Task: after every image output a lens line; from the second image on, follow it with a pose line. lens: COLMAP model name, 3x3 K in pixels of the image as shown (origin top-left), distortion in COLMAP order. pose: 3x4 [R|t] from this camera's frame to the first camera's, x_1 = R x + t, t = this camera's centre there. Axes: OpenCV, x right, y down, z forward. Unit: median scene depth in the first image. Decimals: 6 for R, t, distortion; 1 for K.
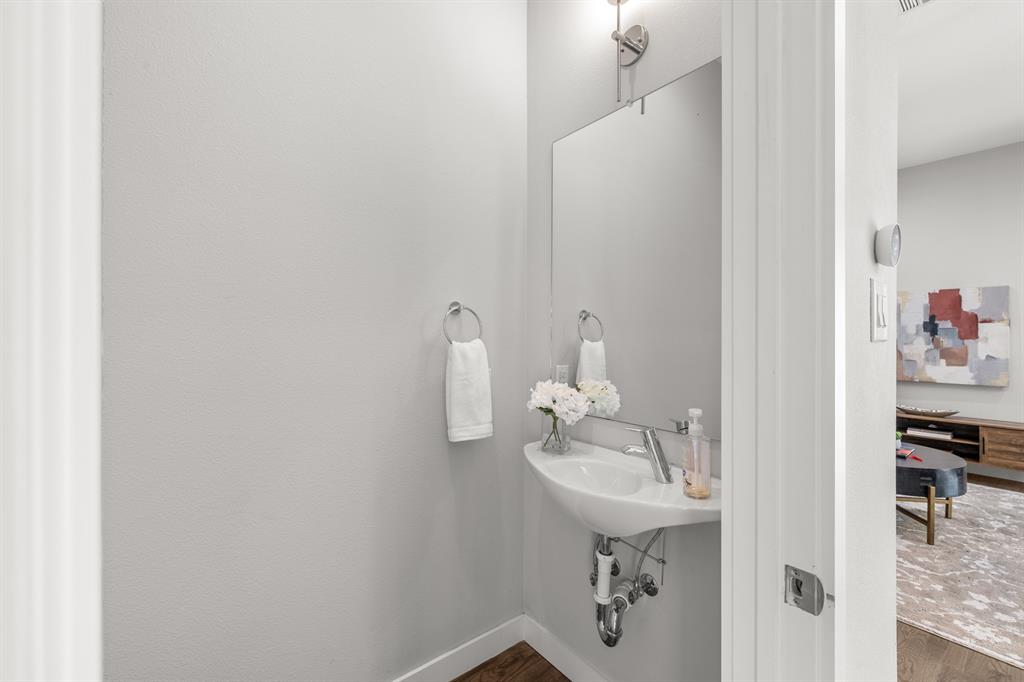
lens RADIAL K [[425.0, 0, 510.5], [0, 425.0, 333.9], [0, 0, 1]] dist [0.003349, -0.000306]
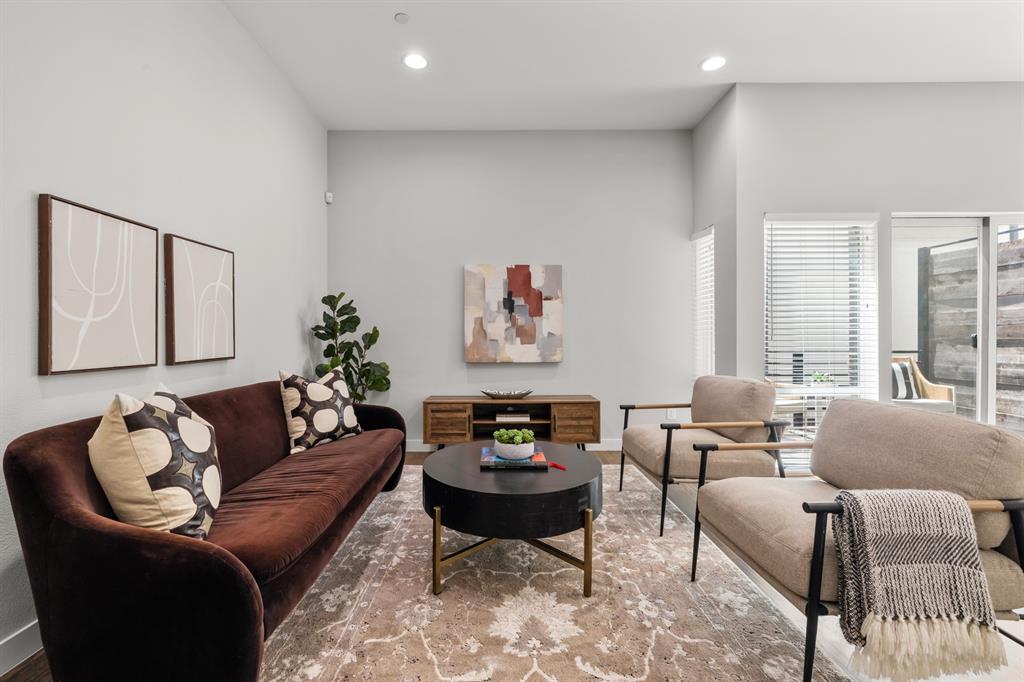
lens RADIAL K [[425.0, 0, 495.1], [0, 425.0, 334.3], [0, 0, 1]] dist [0.003349, -0.000306]
pose [[0.625747, -0.001235, 0.780025, 0.245171], [0.002481, 0.999997, -0.000407, 0.053854], [-0.780022, 0.002190, 0.625748, 0.456721]]
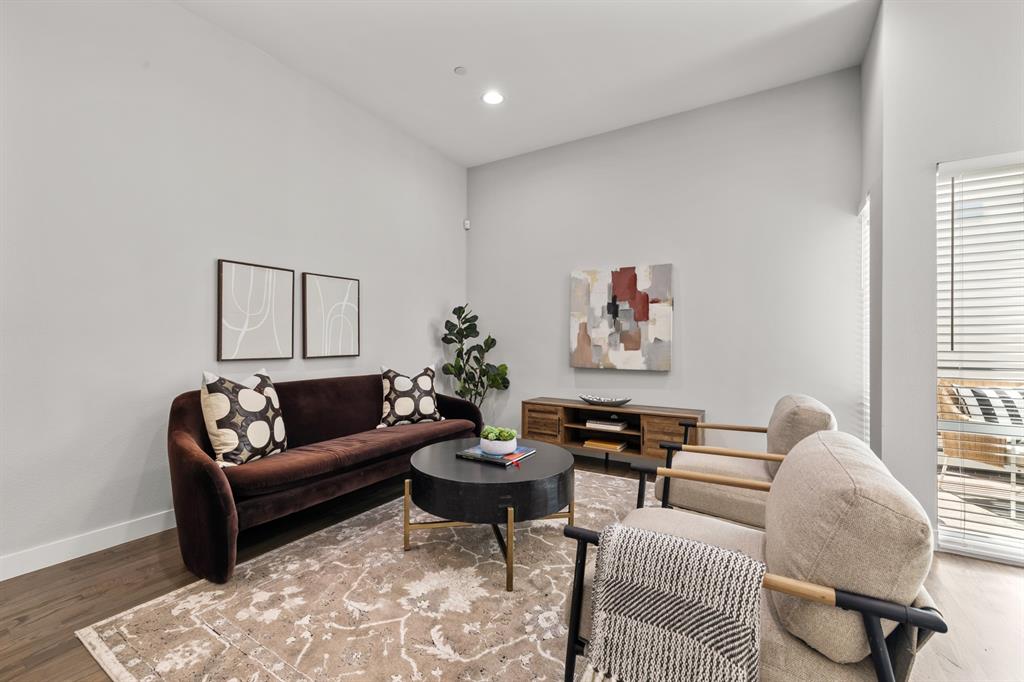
lens RADIAL K [[425.0, 0, 507.7], [0, 425.0, 338.1], [0, 0, 1]] dist [0.003349, -0.000306]
pose [[0.943242, 0.004149, 0.332080, 0.492370], [-0.003340, 0.999990, -0.003006, 0.053277], [-0.332089, 0.001726, 0.943246, 0.224288]]
